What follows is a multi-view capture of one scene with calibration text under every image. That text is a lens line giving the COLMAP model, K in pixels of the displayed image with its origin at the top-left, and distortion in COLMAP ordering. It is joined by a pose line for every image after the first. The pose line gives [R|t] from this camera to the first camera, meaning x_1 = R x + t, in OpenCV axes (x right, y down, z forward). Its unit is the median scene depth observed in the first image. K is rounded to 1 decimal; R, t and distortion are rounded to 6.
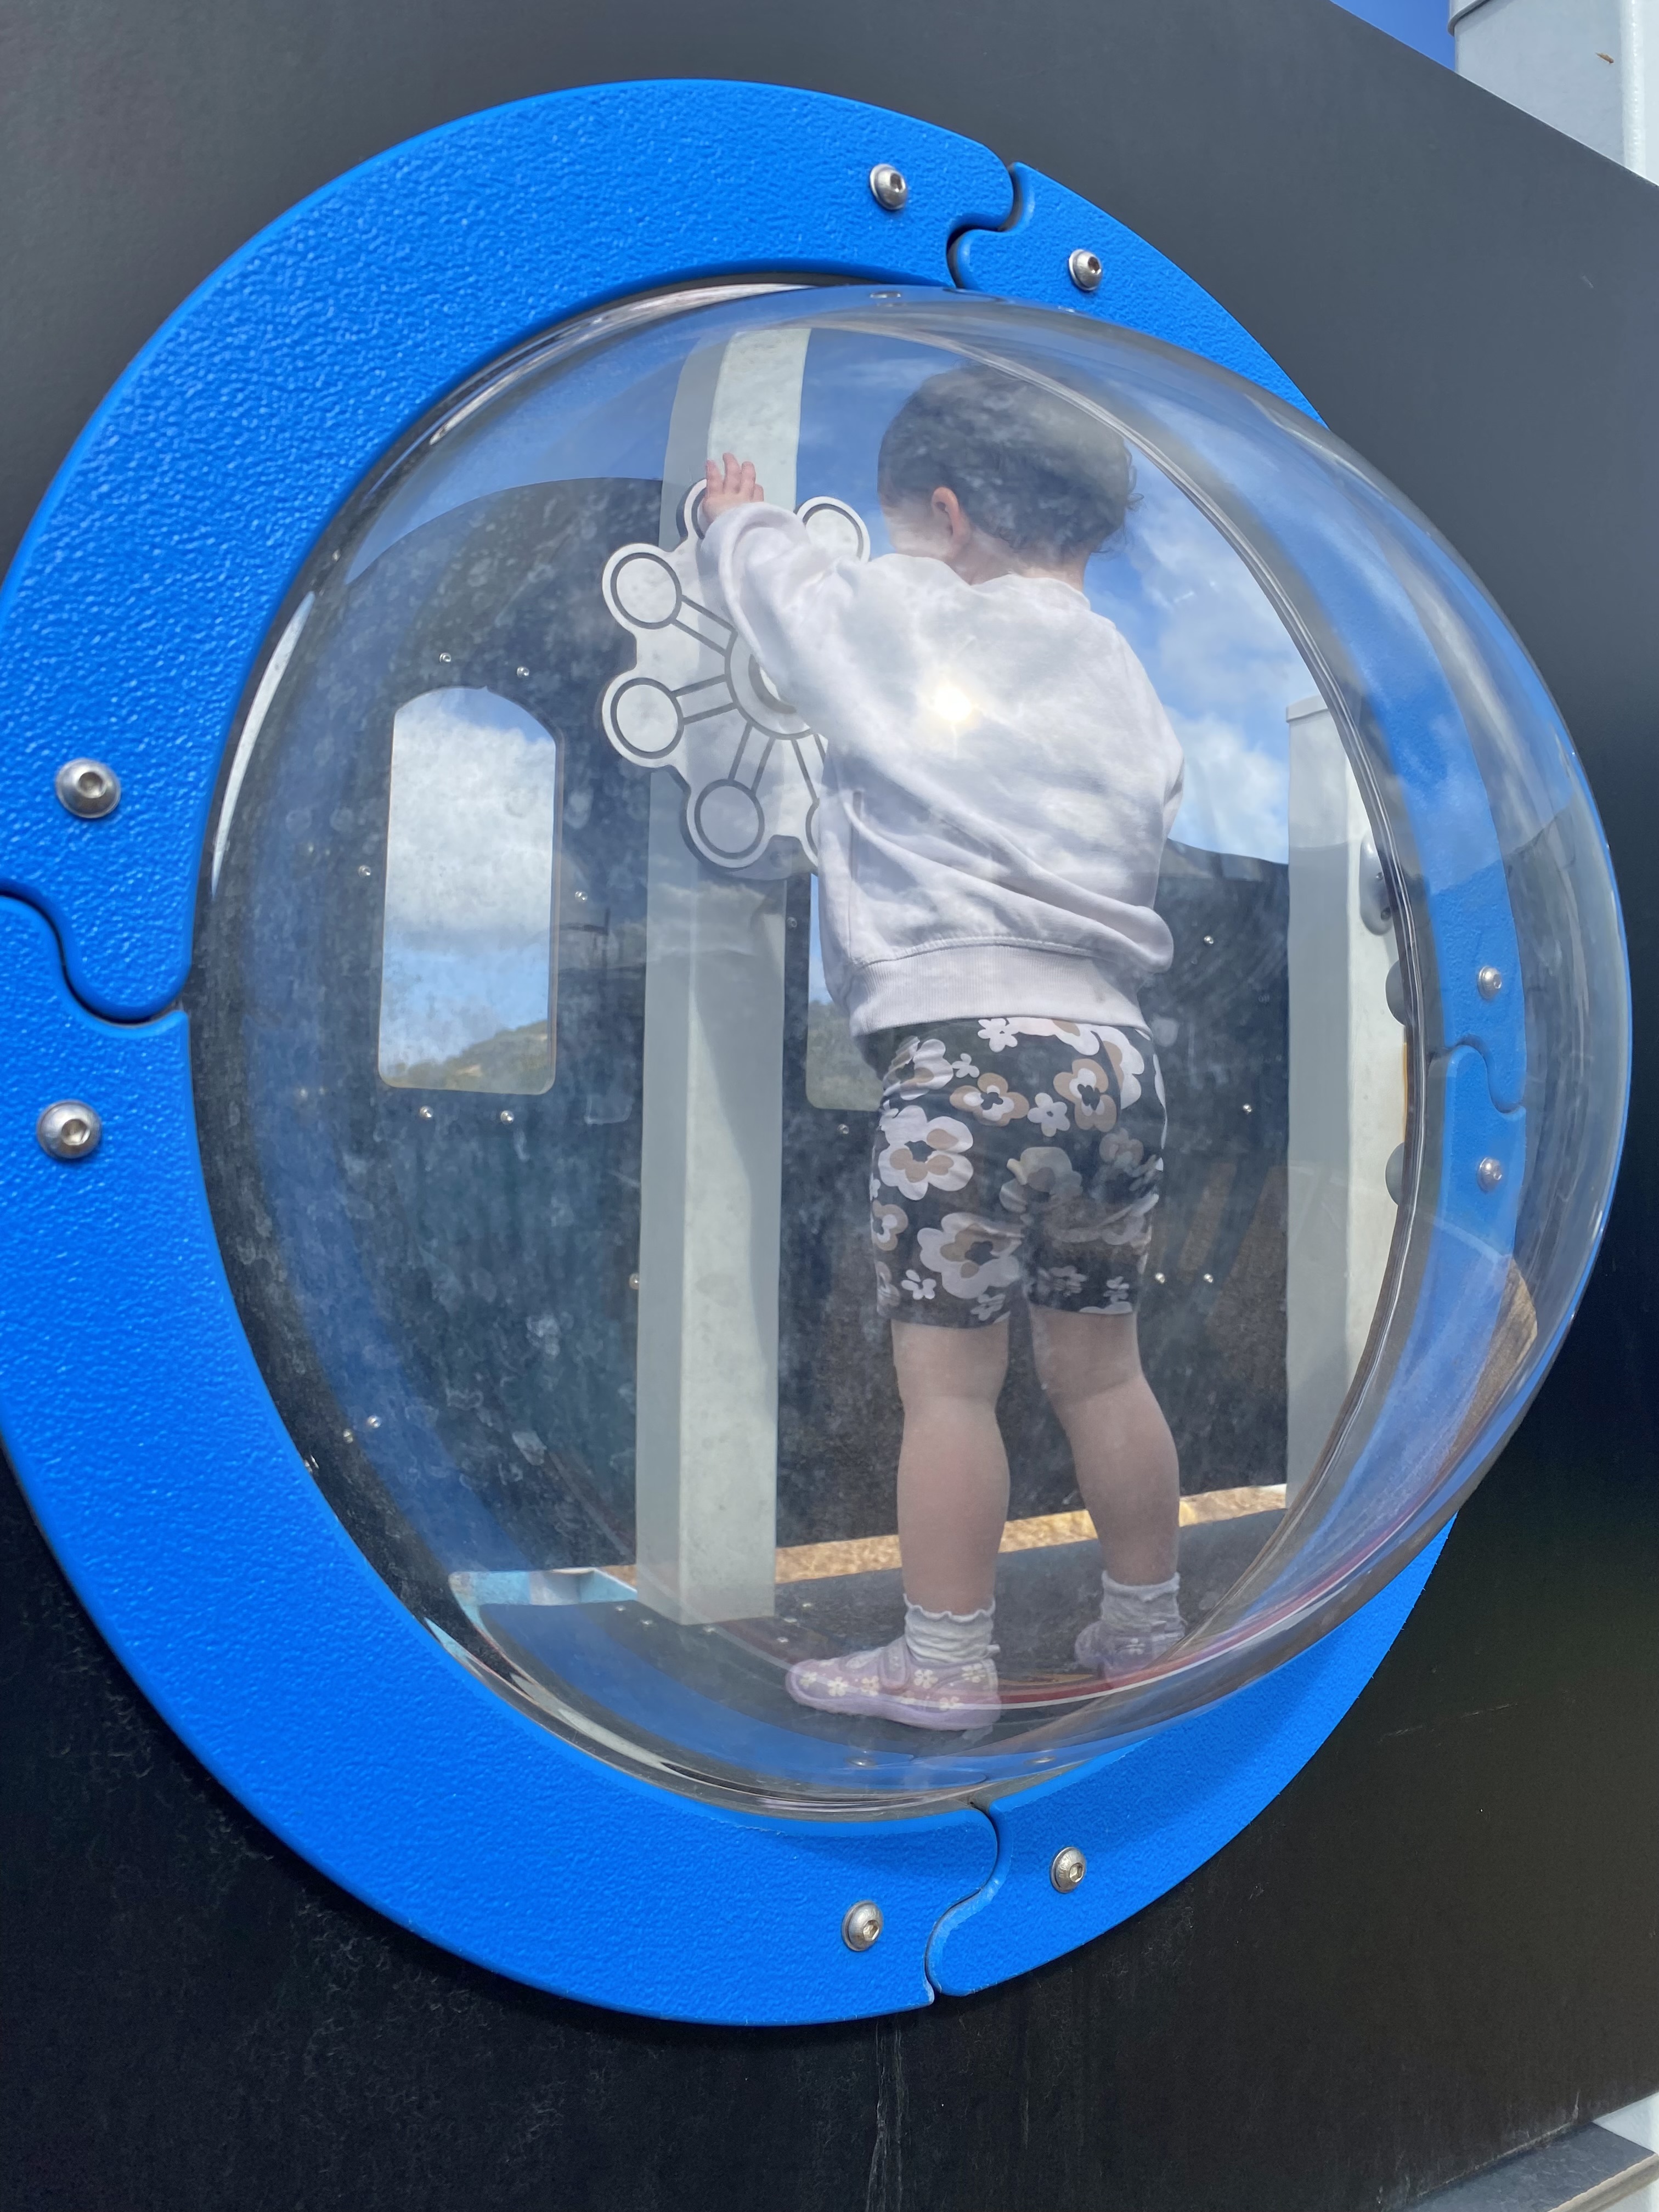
lens RADIAL K [[1685.0, 0, 829.5], [0, 1685.0, 1106.0], [0, 0, 1]] dist [0.028555, -0.003495]
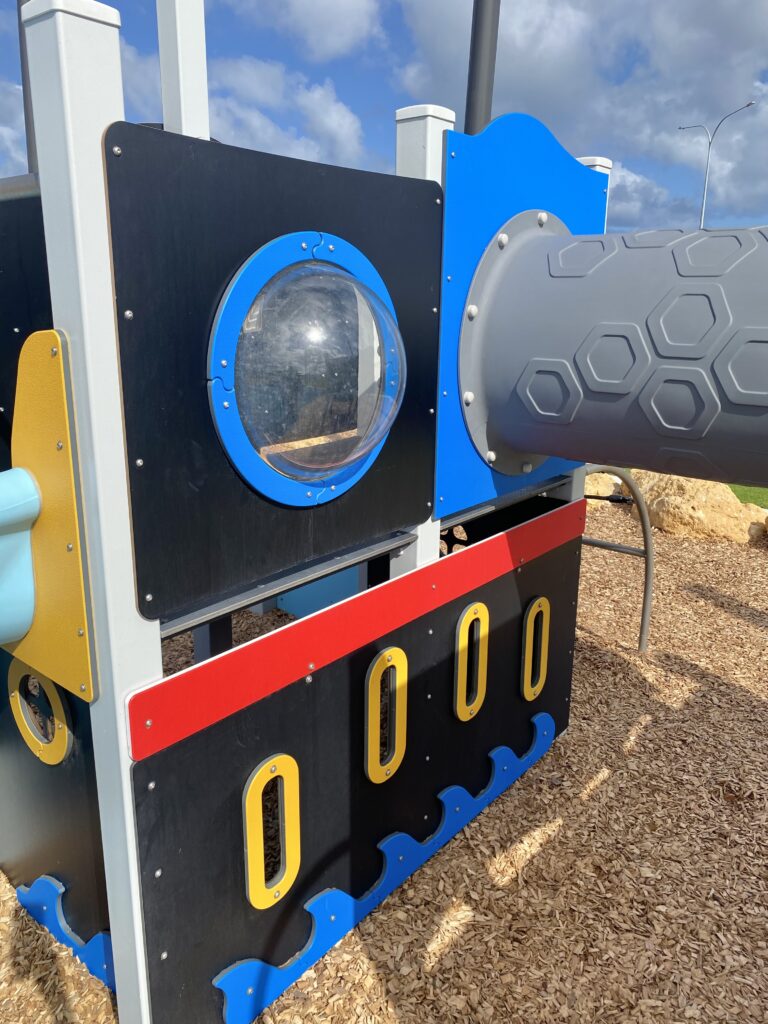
lens RADIAL K [[780.0, 0, 384.0], [0, 780.0, 512.0], [0, 0, 1]] dist [0.028555, -0.003495]
pose [[0.953735, -0.075854, 0.290923, -0.649992], [-0.024511, 0.944811, 0.326699, -0.576009], [-0.299649, -0.318715, 0.899239, -2.182225]]
